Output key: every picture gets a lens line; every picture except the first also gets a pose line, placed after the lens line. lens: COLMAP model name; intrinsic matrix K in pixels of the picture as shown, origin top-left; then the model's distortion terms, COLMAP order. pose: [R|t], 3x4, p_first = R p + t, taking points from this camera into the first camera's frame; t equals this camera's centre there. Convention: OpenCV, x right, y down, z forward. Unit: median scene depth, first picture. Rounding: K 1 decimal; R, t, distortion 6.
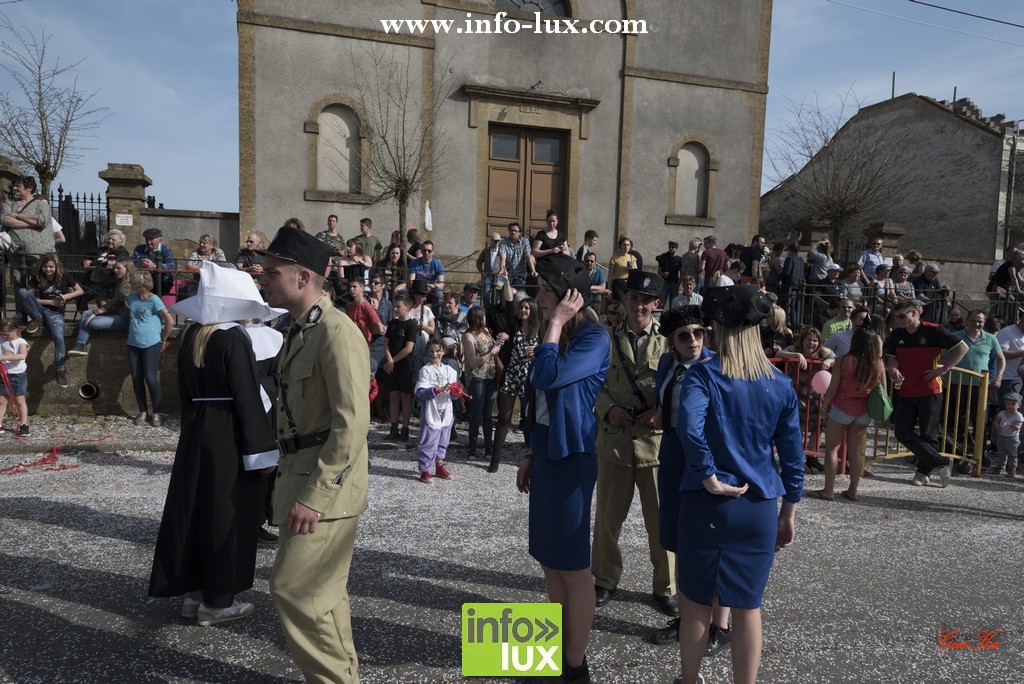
lens RADIAL K [[736.9, 0, 513.1], [0, 736.9, 339.2], [0, 0, 1]] dist [0.007603, 0.001756]
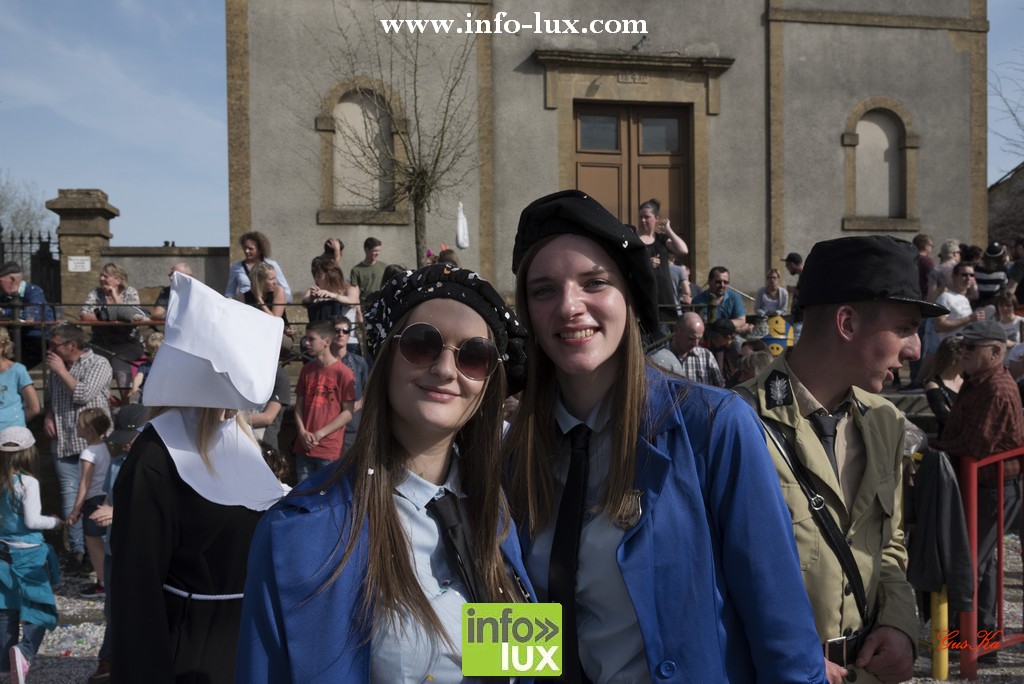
lens RADIAL K [[948.3, 0, 512.7], [0, 948.3, 346.9], [0, 0, 1]] dist [-0.010877, -0.004436]
pose [[0.989751, -0.040373, -0.136980, 0.023053], [0.031509, 0.997304, -0.066268, -0.002657], [0.139286, 0.061273, 0.988355, 0.113117]]
